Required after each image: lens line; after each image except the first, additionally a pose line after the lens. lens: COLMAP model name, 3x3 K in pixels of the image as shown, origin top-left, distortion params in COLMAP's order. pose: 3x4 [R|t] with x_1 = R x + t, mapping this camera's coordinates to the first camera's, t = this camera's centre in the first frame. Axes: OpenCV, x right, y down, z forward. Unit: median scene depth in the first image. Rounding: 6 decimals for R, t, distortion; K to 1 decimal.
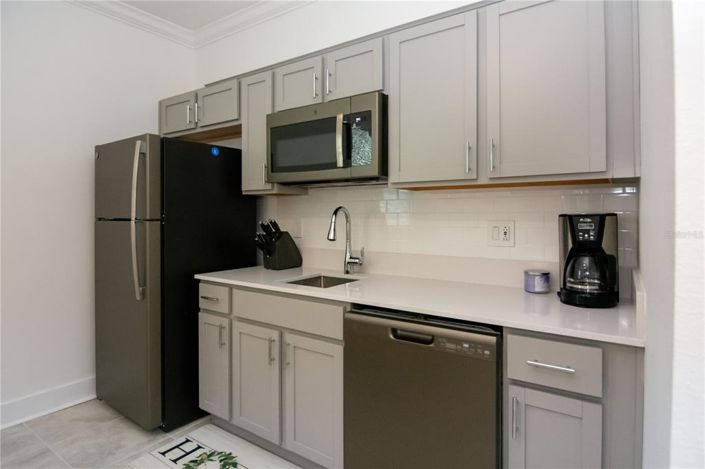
lens RADIAL K [[395.2, 0, 350.1], [0, 395.2, 210.5], [0, 0, 1]] dist [-0.002369, -0.000654]
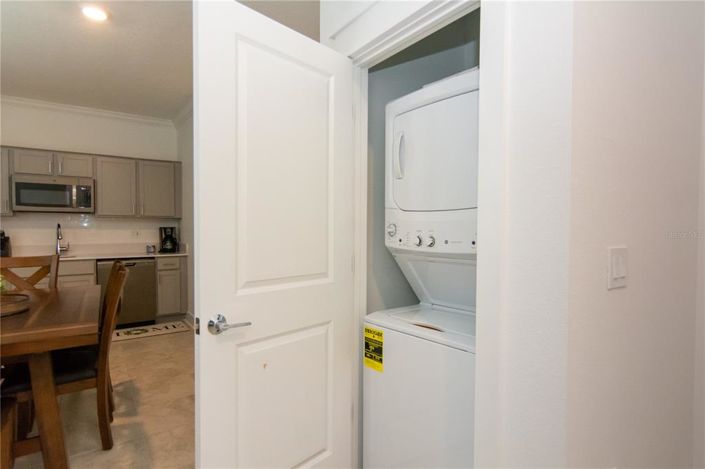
lens RADIAL K [[385.7, 0, 353.7], [0, 385.7, 225.8], [0, 0, 1]] dist [-0.006757, -0.001744]
pose [[0.344935, 0.006158, 0.938606, -2.011304], [-0.005394, 0.999975, -0.004579, 0.002720], [-0.938611, -0.003483, 0.344960, -1.706108]]
